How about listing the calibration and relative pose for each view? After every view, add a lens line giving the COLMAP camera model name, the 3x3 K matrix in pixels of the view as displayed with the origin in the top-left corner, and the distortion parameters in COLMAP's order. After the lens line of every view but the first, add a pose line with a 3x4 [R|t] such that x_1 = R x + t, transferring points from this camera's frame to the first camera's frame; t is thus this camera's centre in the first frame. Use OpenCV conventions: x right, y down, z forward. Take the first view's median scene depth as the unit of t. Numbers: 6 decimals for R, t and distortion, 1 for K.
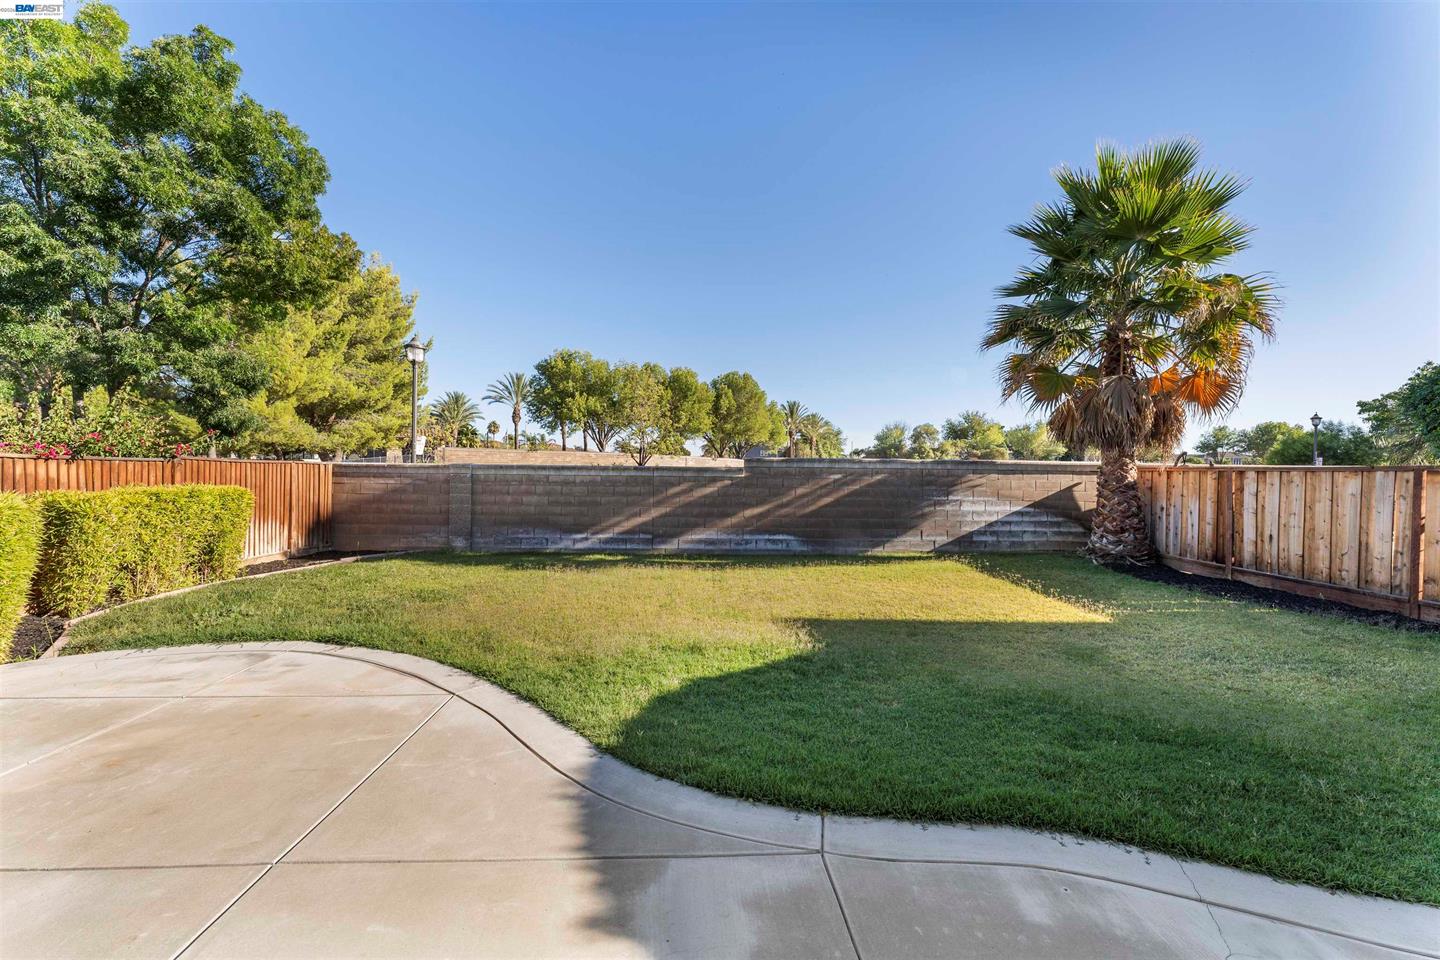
lens RADIAL K [[585.0, 0, 725.8], [0, 585.0, 483.0], [0, 0, 1]] dist [-0.000515, -0.000200]
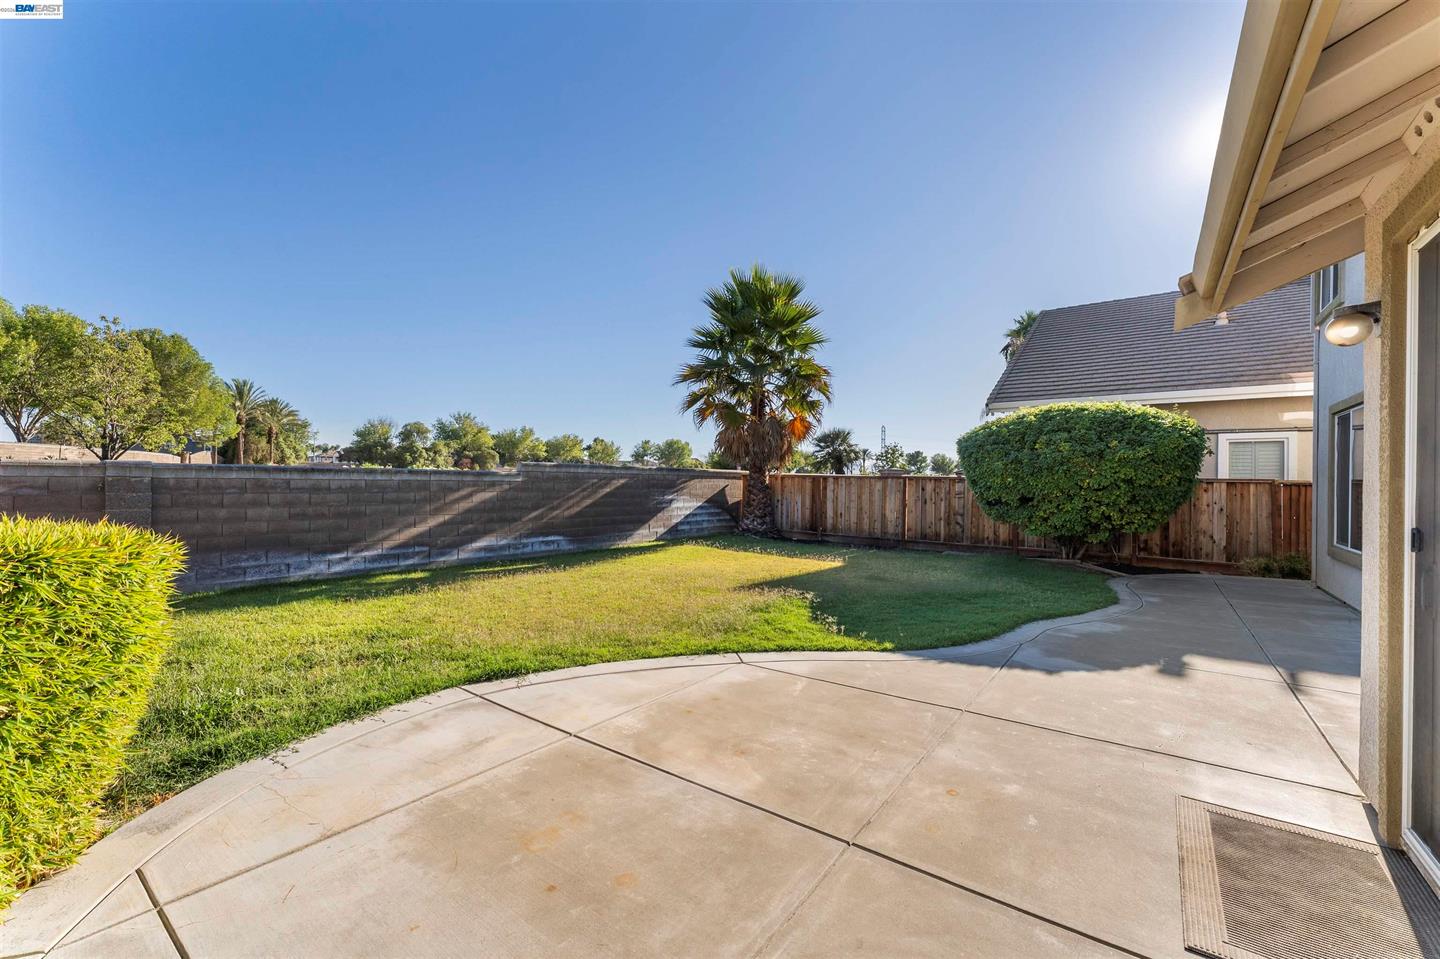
lens RADIAL K [[585.0, 0, 725.8], [0, 585.0, 482.5], [0, 0, 1]] dist [-0.000515, -0.000200]
pose [[0.637773, -0.004106, 0.770213, -0.523494], [0.005589, 0.999984, 0.000703, -0.006905], [-0.770204, 0.003857, 0.637786, 0.088220]]
